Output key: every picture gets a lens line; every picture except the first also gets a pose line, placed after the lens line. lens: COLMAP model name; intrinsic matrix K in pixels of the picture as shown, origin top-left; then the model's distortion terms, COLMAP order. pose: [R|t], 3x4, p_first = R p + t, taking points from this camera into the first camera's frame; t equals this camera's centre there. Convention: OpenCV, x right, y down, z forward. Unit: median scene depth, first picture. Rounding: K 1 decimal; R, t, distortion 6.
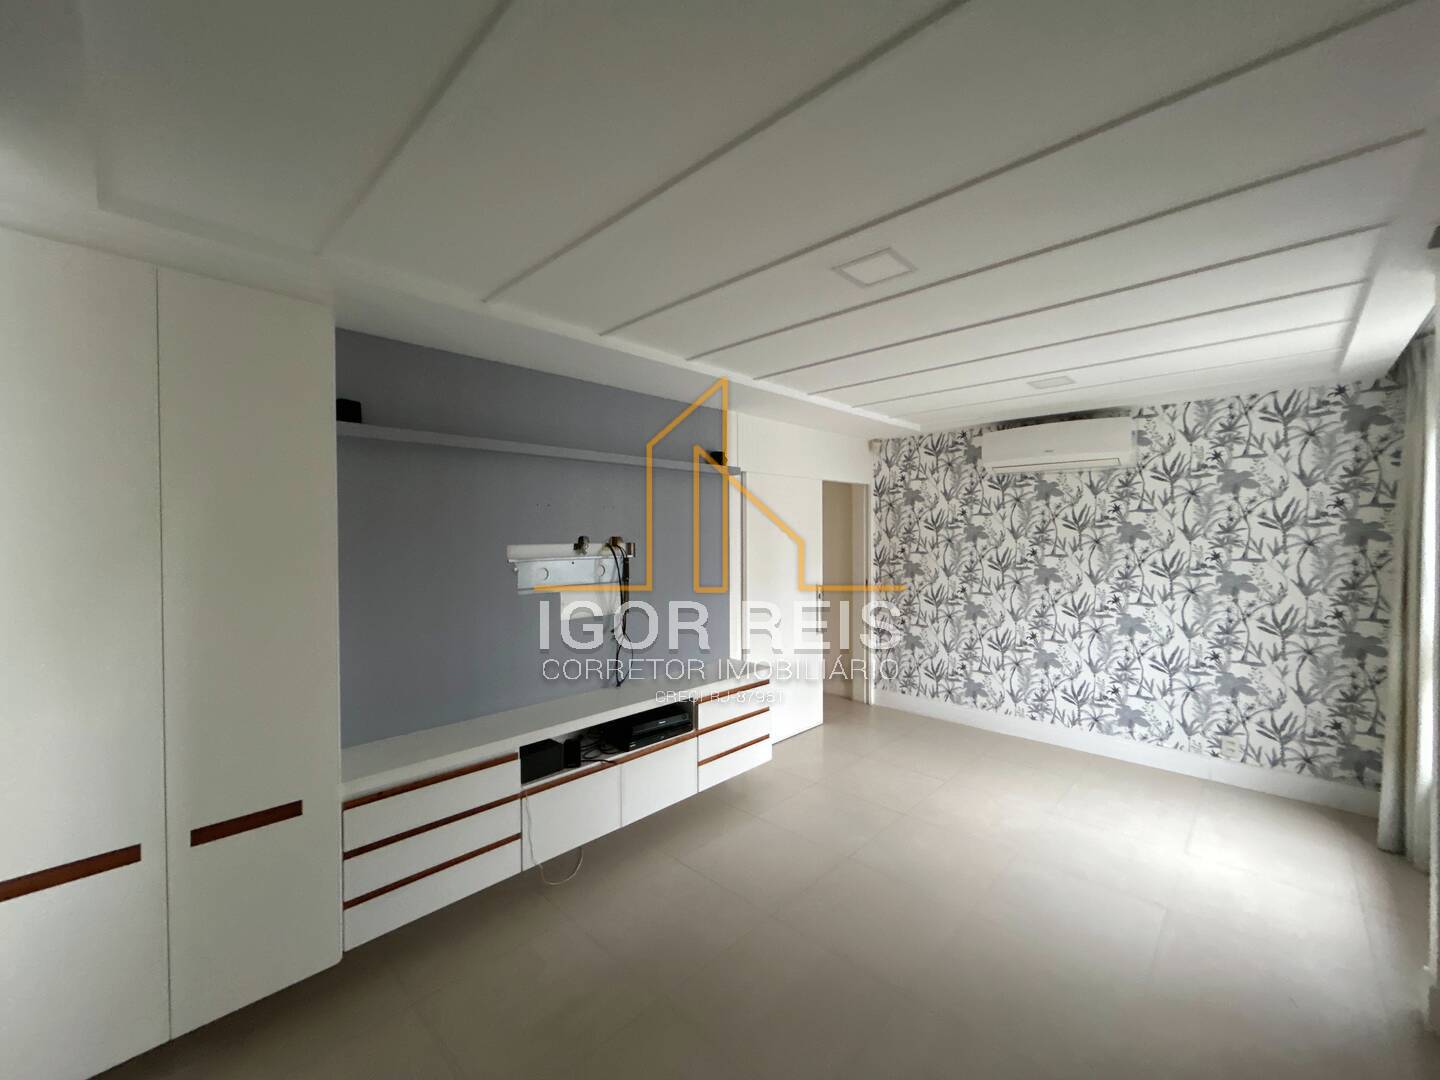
lens RADIAL K [[578.6, 0, 716.9], [0, 578.6, 539.7], [0, 0, 1]] dist [-0.003176, 0.000298]
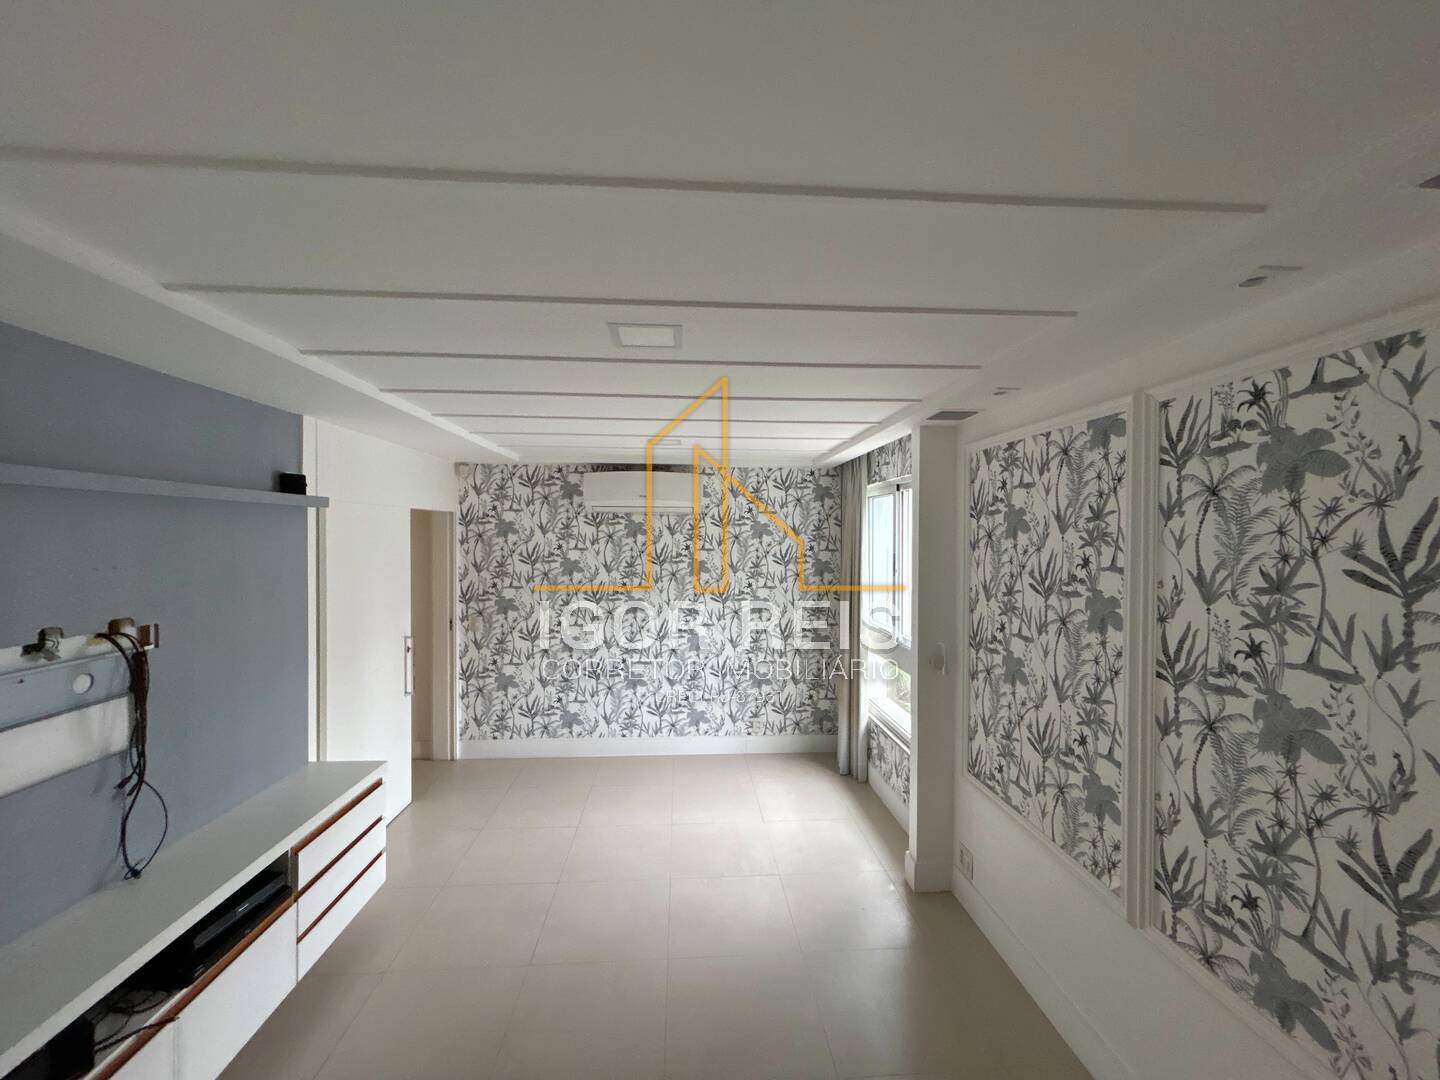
lens RADIAL K [[578.6, 0, 722.2], [0, 578.6, 541.7], [0, 0, 1]] dist [-0.003176, 0.000298]
pose [[0.669476, -0.000035, 0.742833, -0.161585], [0.001457, 0.999998, -0.001266, -0.065335], [-0.742832, 0.001929, 0.669475, 0.136837]]
